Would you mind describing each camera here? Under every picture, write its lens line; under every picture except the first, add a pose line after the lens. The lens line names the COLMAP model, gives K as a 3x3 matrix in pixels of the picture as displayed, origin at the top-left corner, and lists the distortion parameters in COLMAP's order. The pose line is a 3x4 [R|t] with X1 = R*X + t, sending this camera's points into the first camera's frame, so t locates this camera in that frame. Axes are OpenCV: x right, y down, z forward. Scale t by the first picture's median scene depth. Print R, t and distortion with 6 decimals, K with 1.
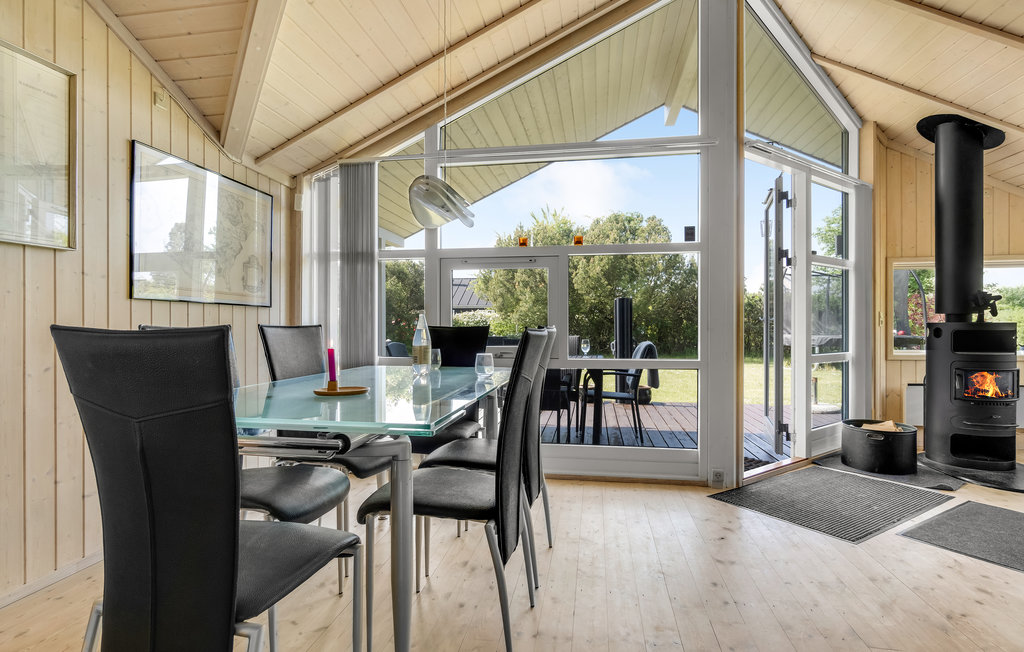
lens RADIAL K [[528.2, 0, 509.8], [0, 528.2, 323.9], [0, 0, 1]] dist [-0.001827, -0.000123]
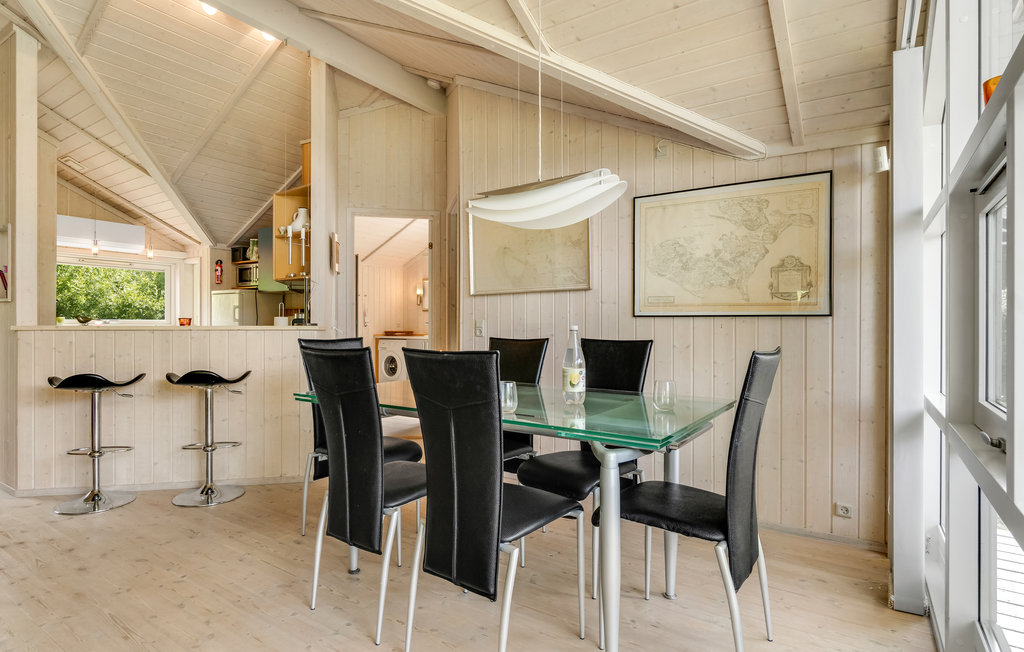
lens RADIAL K [[528.2, 0, 509.4], [0, 528.2, 324.9], [0, 0, 1]] dist [-0.001827, -0.000123]
pose [[-0.412231, -0.000726, -0.911079, 0.477347], [-0.002760, 0.999996, 0.000452, -0.019933], [0.911075, 0.002701, -0.412231, 0.968128]]
